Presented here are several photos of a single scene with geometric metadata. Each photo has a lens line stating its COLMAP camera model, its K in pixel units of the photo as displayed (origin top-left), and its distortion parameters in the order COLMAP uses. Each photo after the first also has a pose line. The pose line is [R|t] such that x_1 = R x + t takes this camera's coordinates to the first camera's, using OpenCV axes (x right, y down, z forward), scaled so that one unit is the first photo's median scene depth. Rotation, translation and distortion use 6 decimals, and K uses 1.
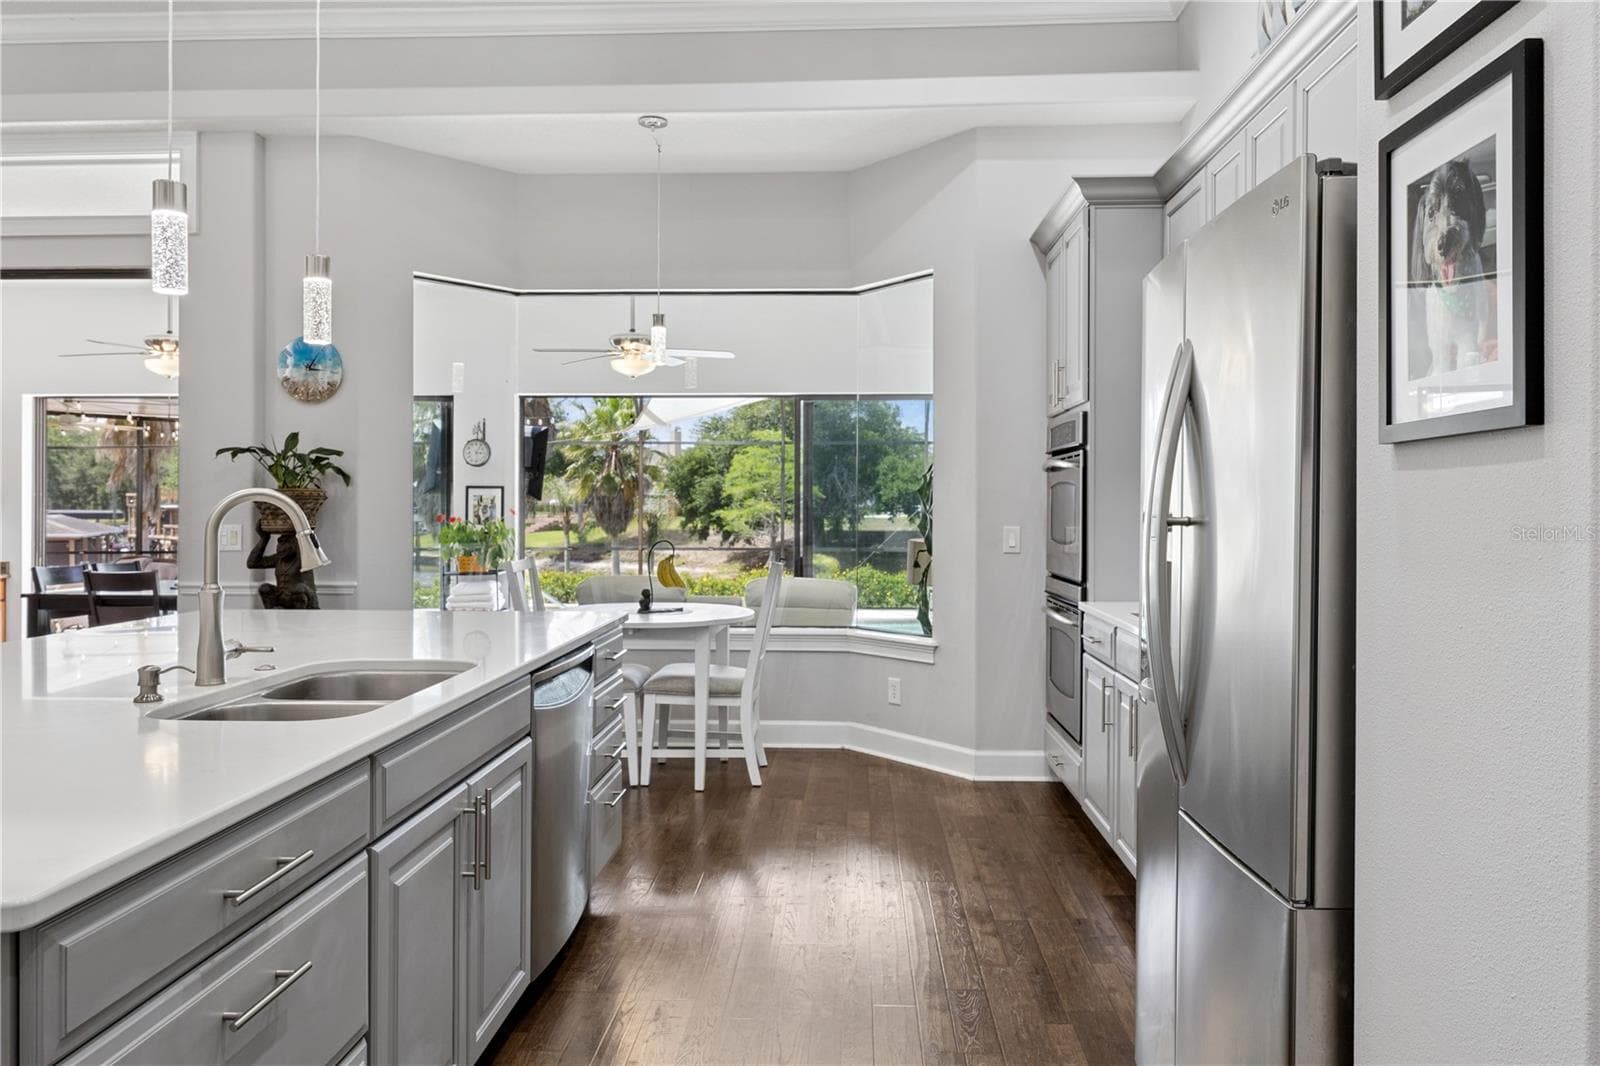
lens RADIAL K [[1032.2, 0, 800.0], [0, 1032.2, 533.0], [0, 0, 1]] dist [0.004213, 0.000162]
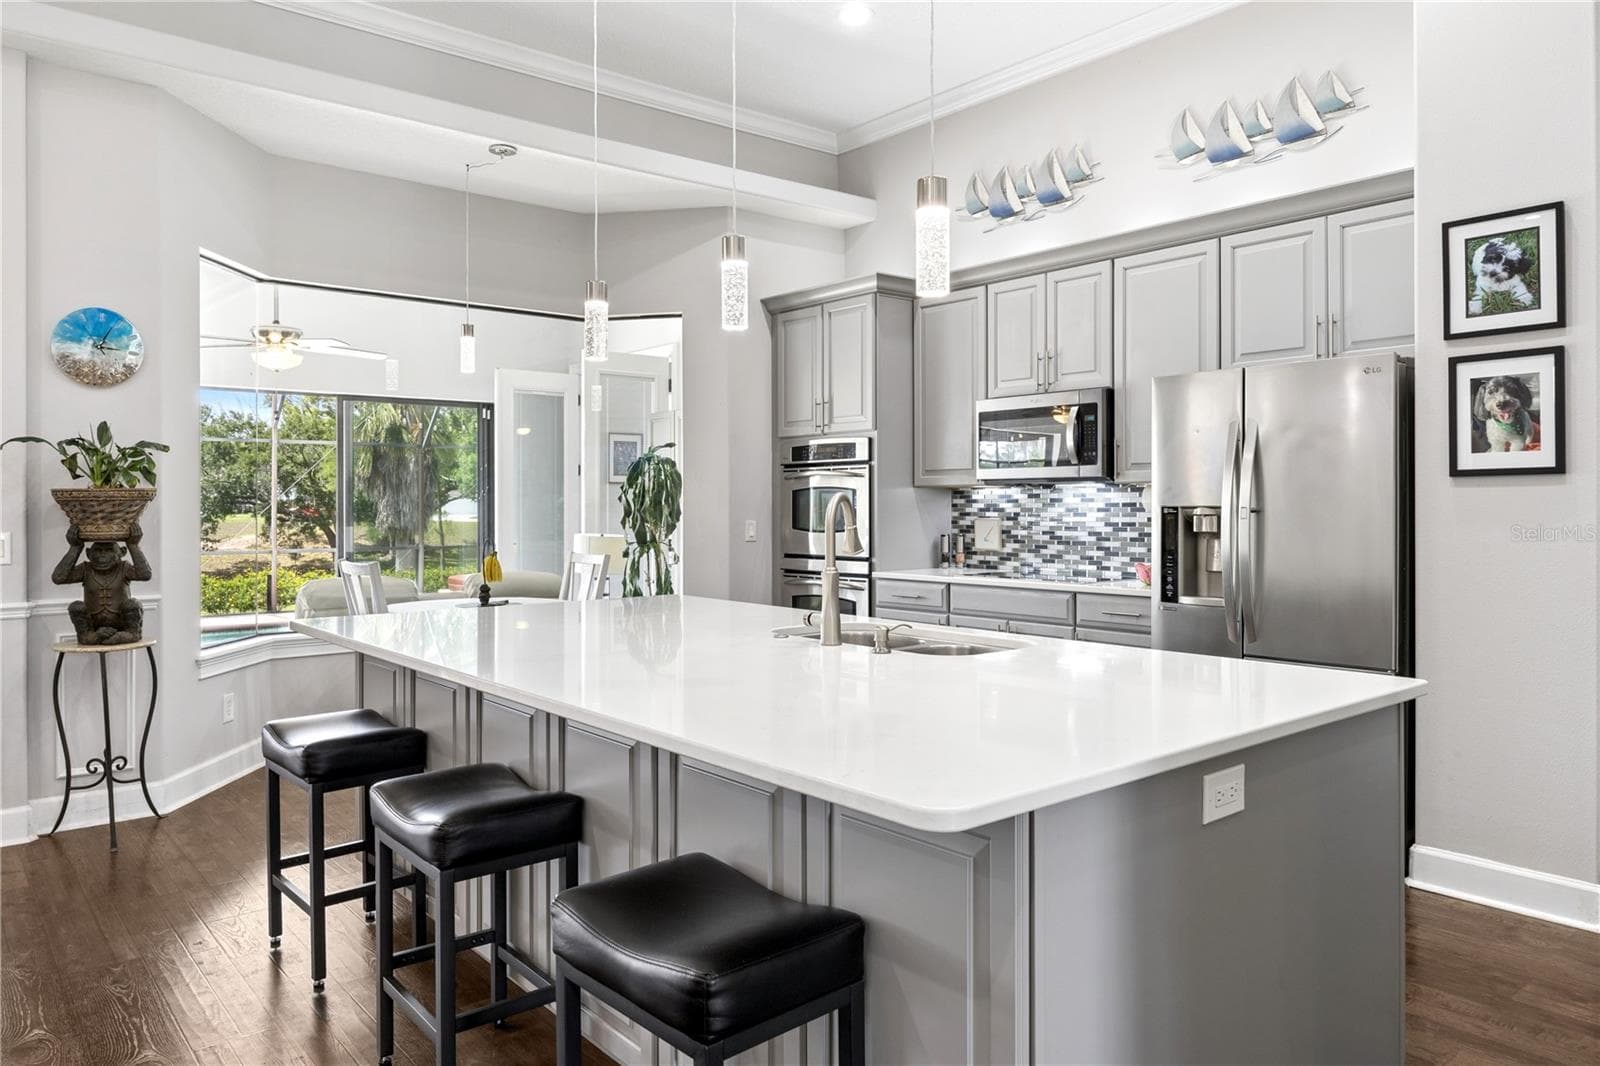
lens RADIAL K [[947.8, 0, 800.0], [0, 947.8, 533.0], [0, 0, 1]] dist [0.026158, 0.001141]
pose [[0.795484, -0.023097, 0.605534, -0.502952], [0.021793, 0.999717, 0.009503, -0.001094], [-0.605583, 0.005637, 0.795763, 0.020465]]
